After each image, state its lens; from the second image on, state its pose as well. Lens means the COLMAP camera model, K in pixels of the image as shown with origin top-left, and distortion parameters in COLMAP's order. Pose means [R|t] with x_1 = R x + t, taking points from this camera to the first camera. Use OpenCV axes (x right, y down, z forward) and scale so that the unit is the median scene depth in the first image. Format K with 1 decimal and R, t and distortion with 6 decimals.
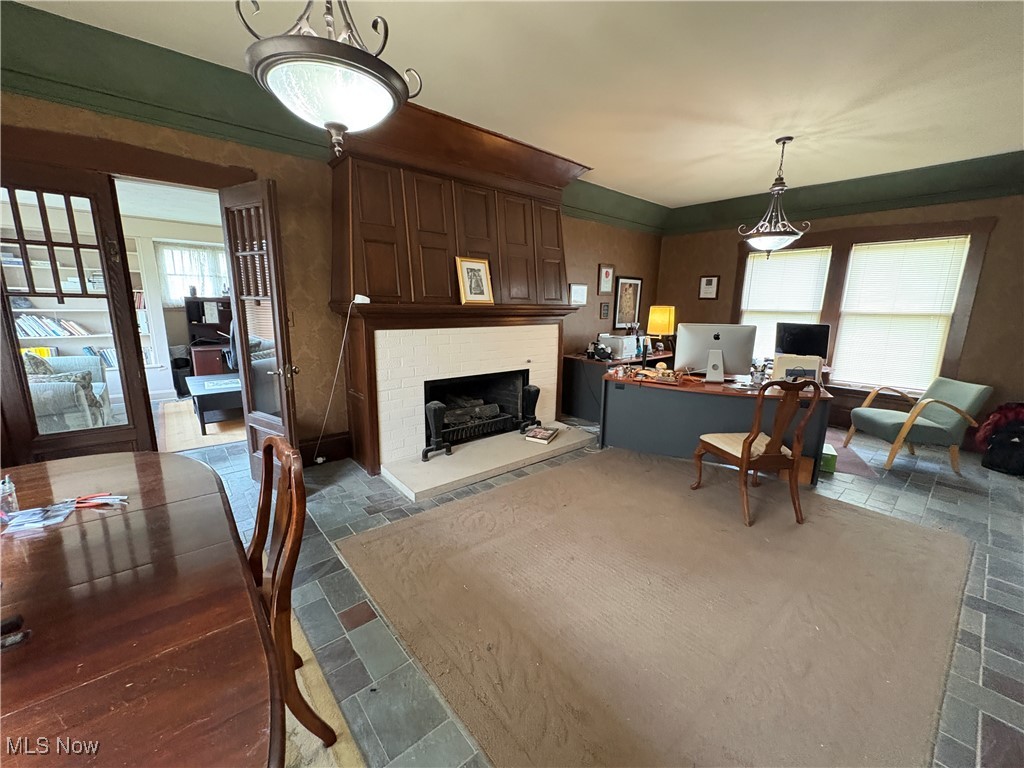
lens RADIAL K [[409.3, 0, 513.3], [0, 409.3, 382.7], [0, 0, 1]] dist [-0.000265, 0.000694]
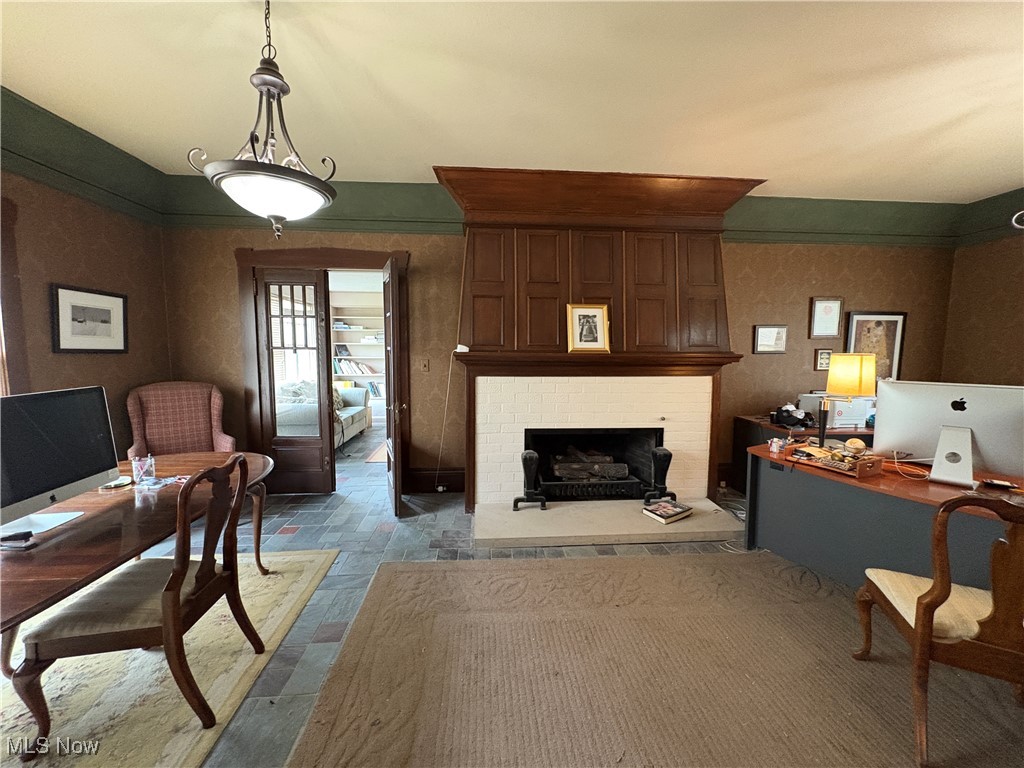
lens RADIAL K [[409.3, 0, 509.5], [0, 409.3, 381.7], [0, 0, 1]] dist [-0.000265, 0.000694]
pose [[0.806582, 0.037851, -0.589910, 0.321997], [-0.105796, 0.991078, -0.081062, -0.030904], [0.581579, 0.127793, 0.803390, 0.157756]]
